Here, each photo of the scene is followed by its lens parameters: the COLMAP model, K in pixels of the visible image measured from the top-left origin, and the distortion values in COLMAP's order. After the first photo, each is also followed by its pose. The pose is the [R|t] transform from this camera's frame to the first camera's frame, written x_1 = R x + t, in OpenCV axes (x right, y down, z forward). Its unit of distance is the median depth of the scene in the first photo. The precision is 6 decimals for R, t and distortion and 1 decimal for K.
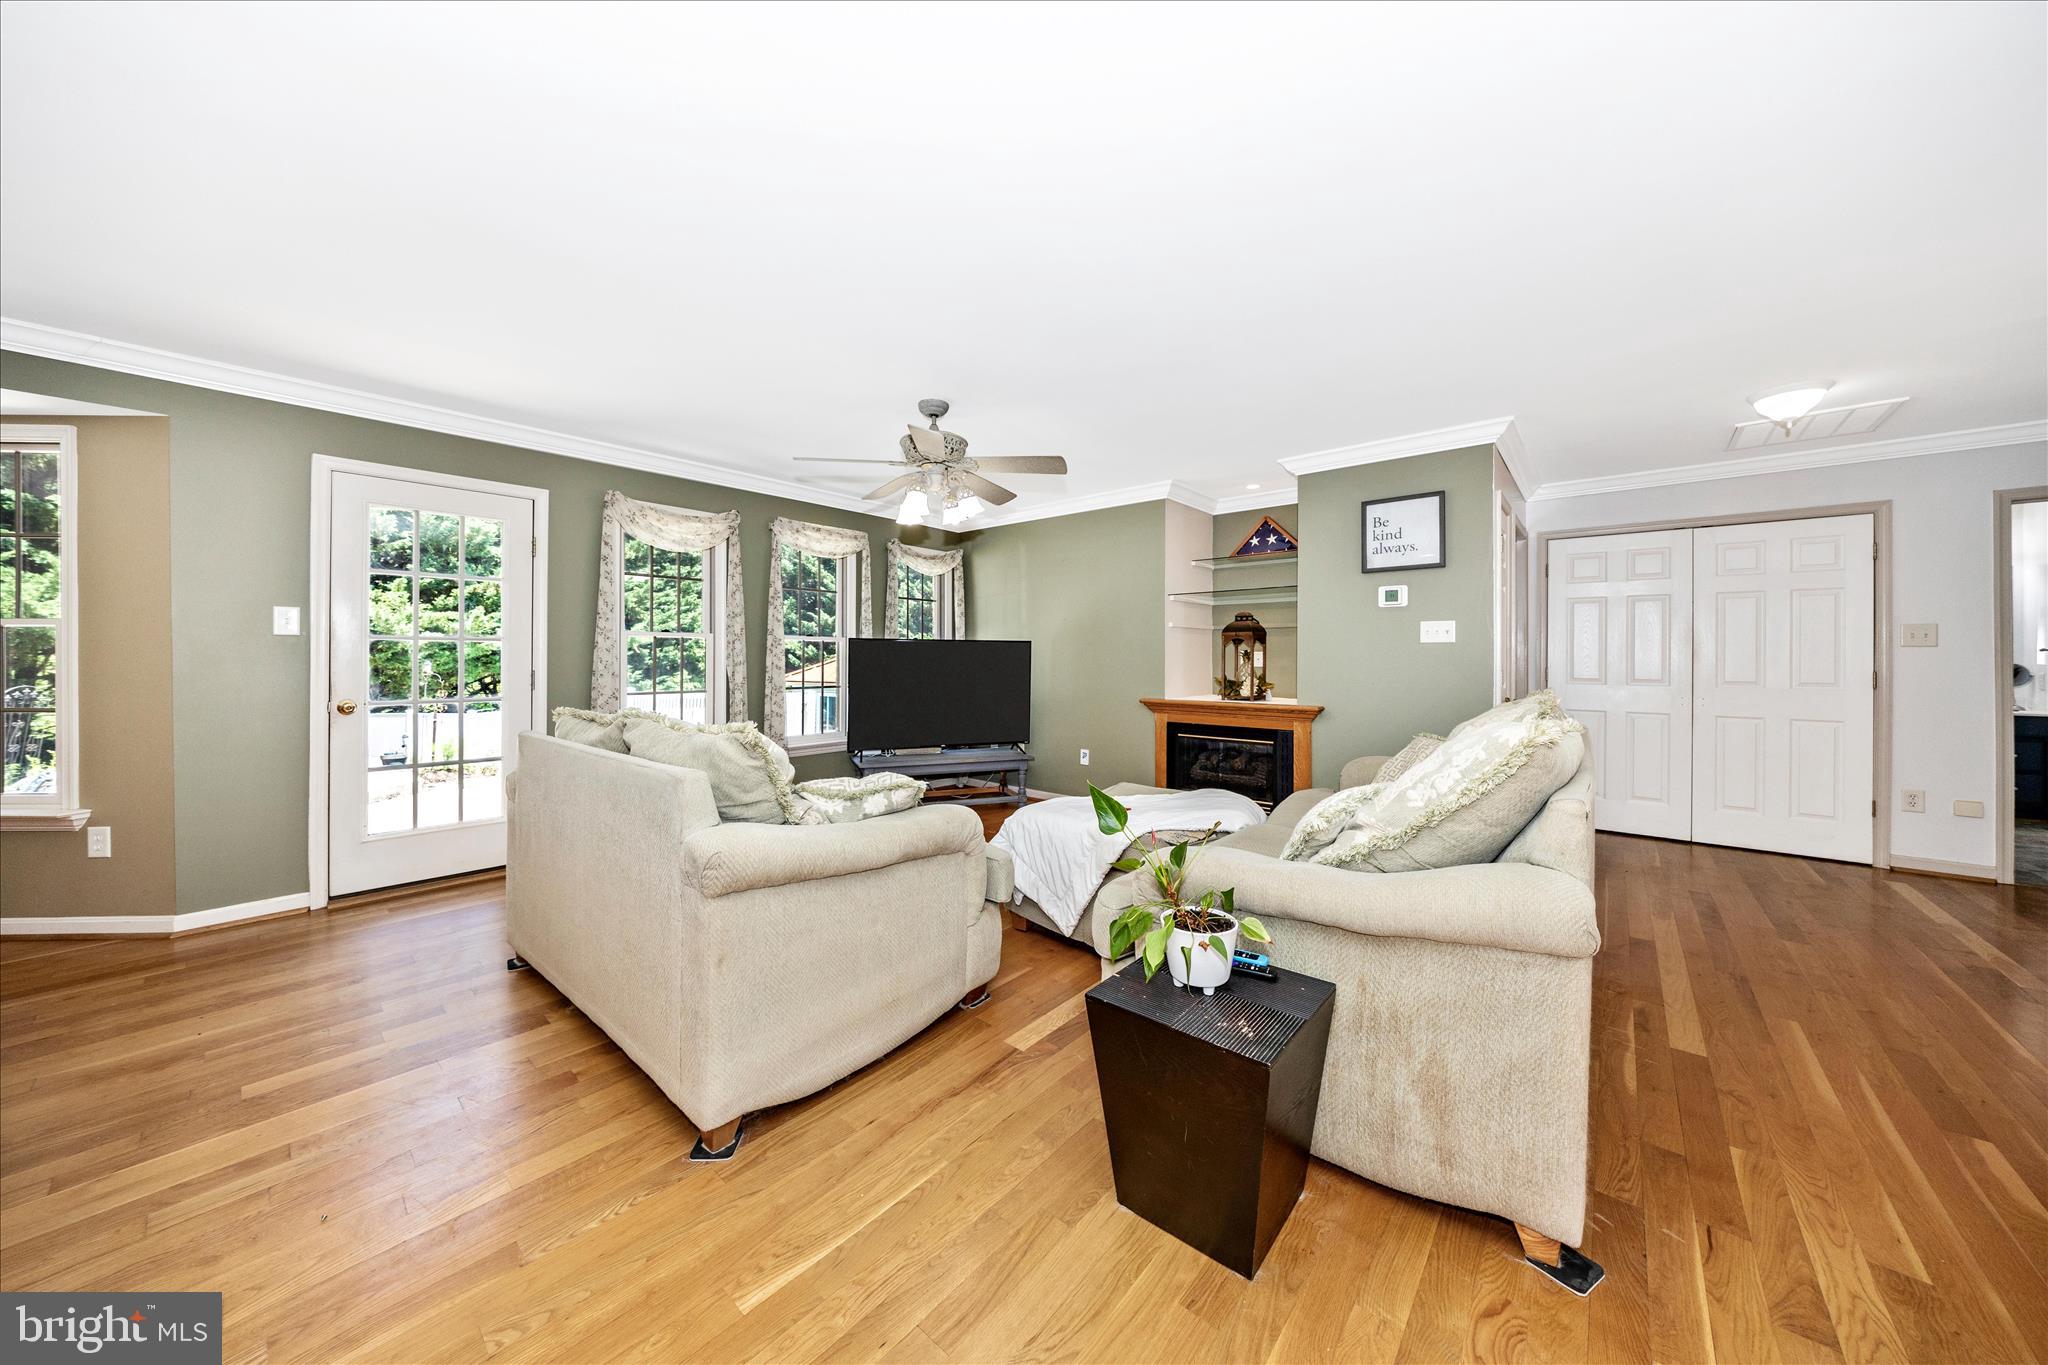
lens RADIAL K [[679.9, 0, 1018.2], [0, 679.9, 665.5], [0, 0, 1]] dist [-0.010088, 0.001378]
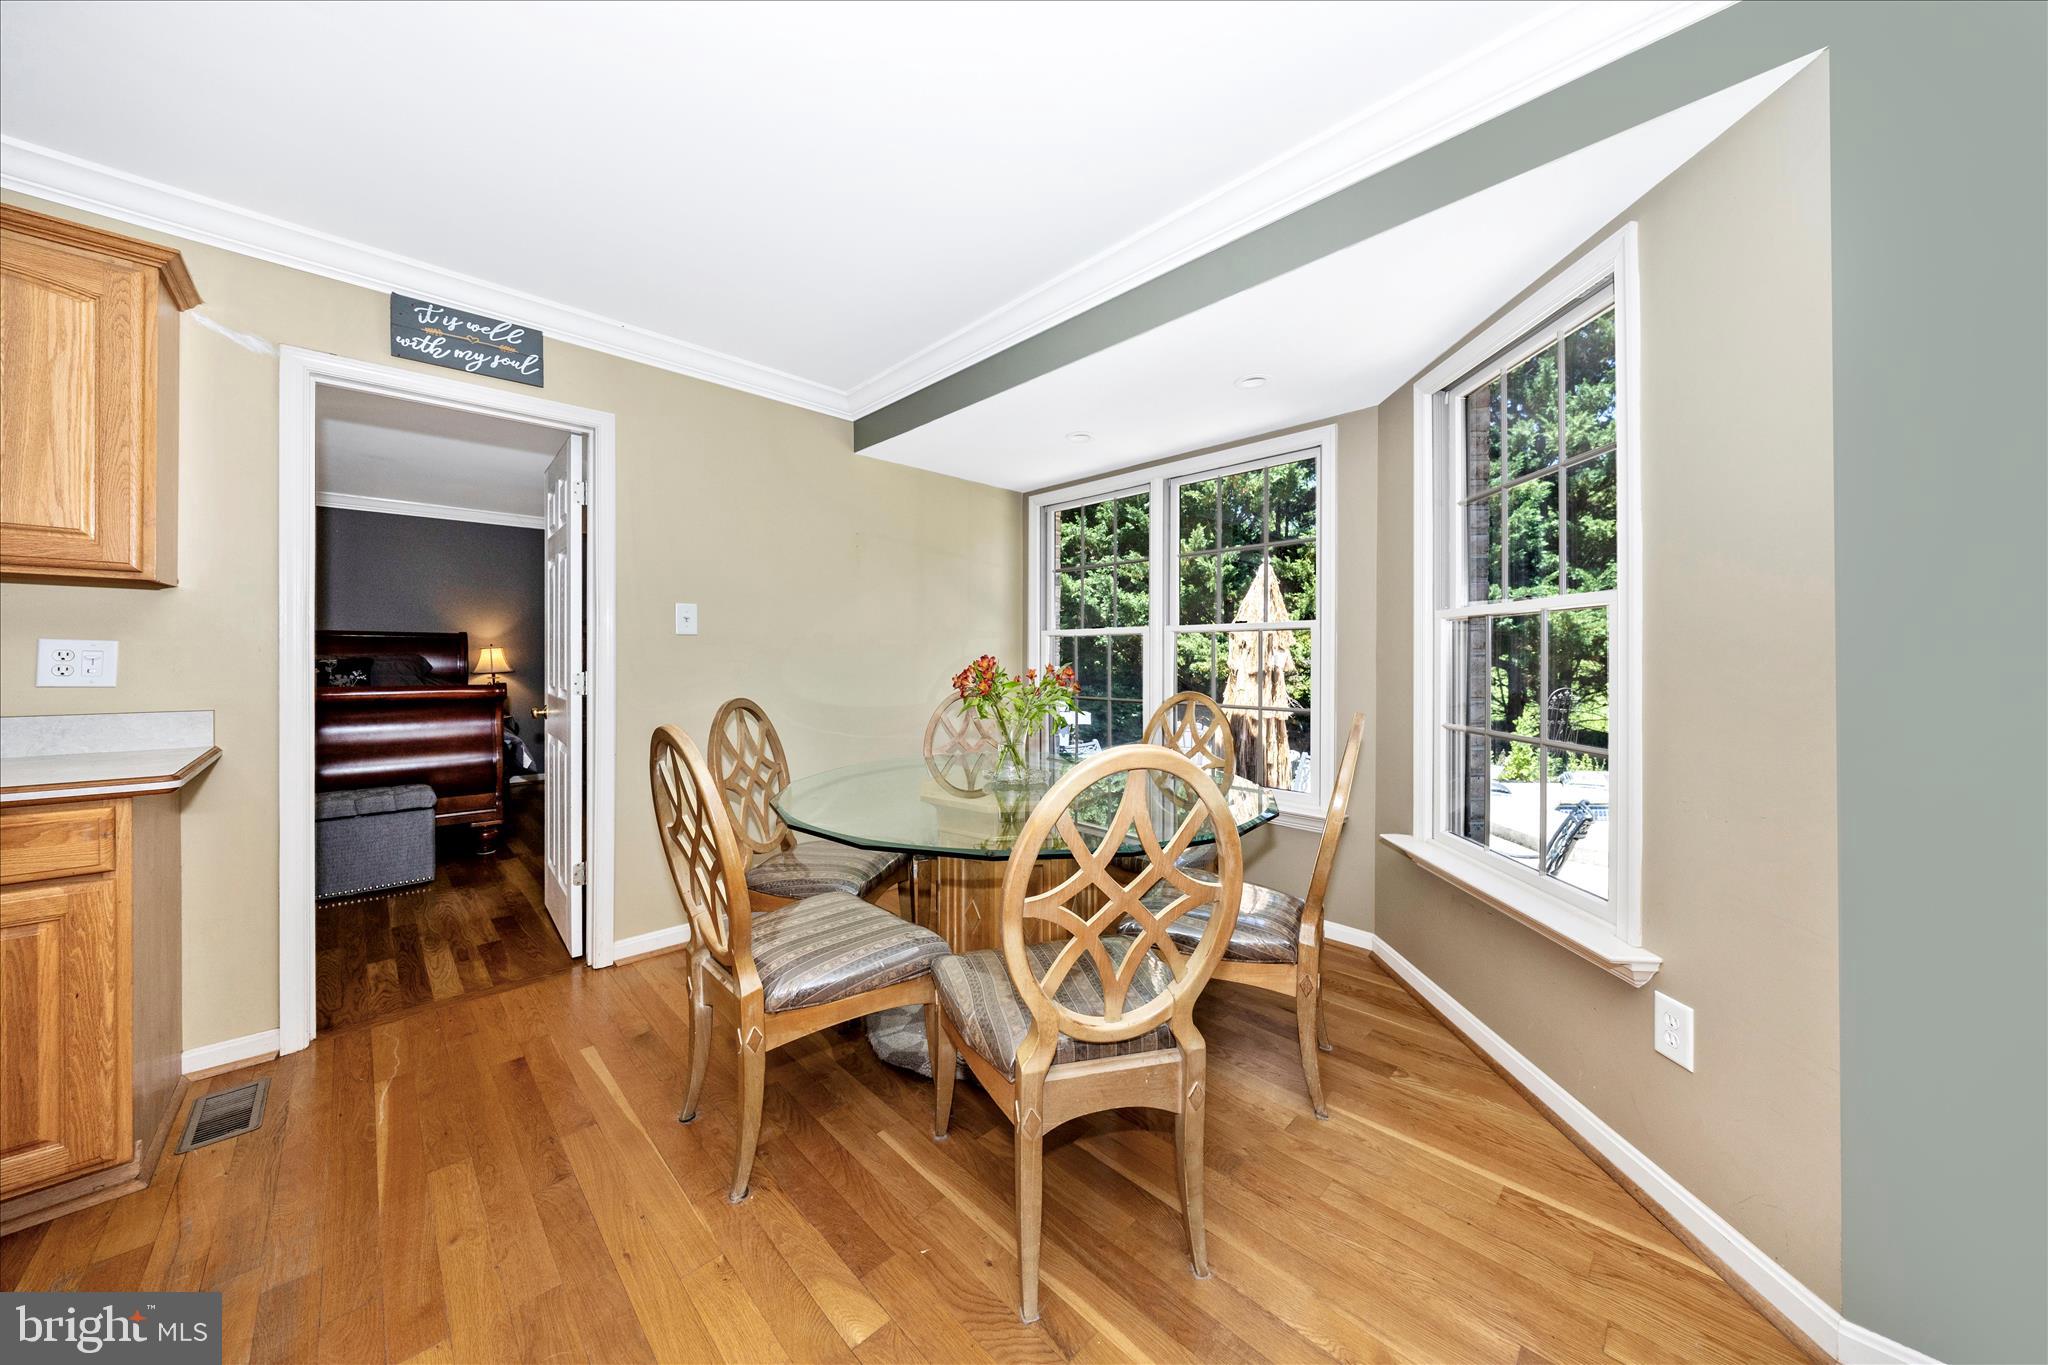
lens RADIAL K [[679.9, 0, 1015.2], [0, 679.9, 668.1], [0, 0, 1]] dist [-0.010088, 0.001378]
pose [[-0.087202, 0.010247, -0.996138, -0.503844], [-0.014893, 0.999822, 0.011588, -0.001210], [0.996079, 0.015846, -0.087034, 0.333866]]
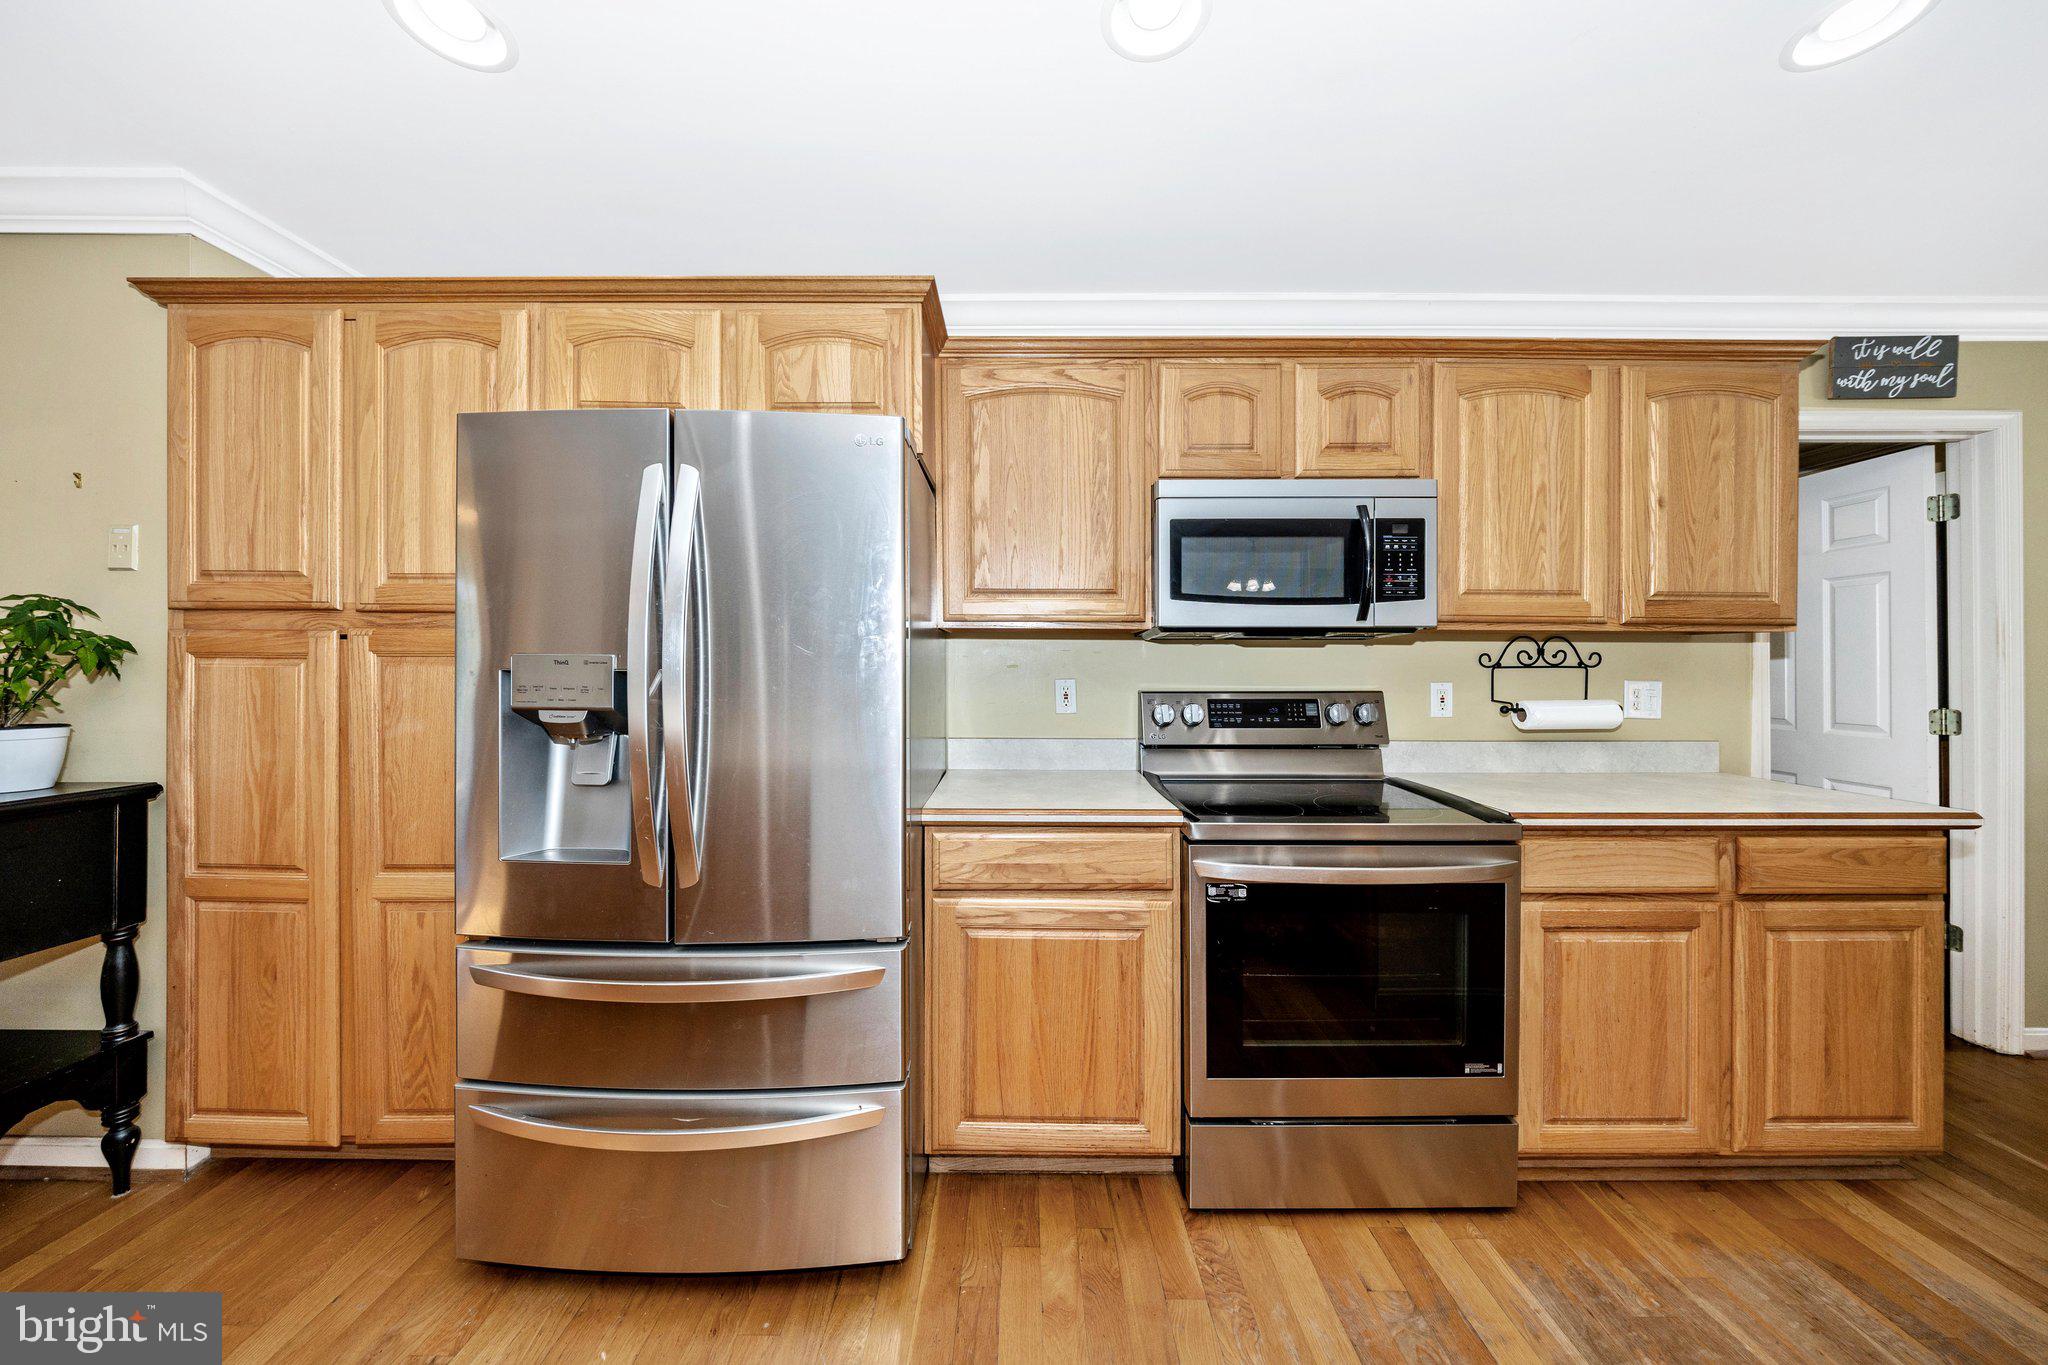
lens RADIAL K [[679.9, 0, 1027.7], [0, 679.9, 672.0], [0, 0, 1]] dist [-0.010088, 0.001378]
pose [[-0.759516, -0.006399, -0.650457, -0.195355], [-0.011845, 0.999922, 0.003995, -0.008197], [0.650380, 0.010739, -0.759533, -0.146018]]
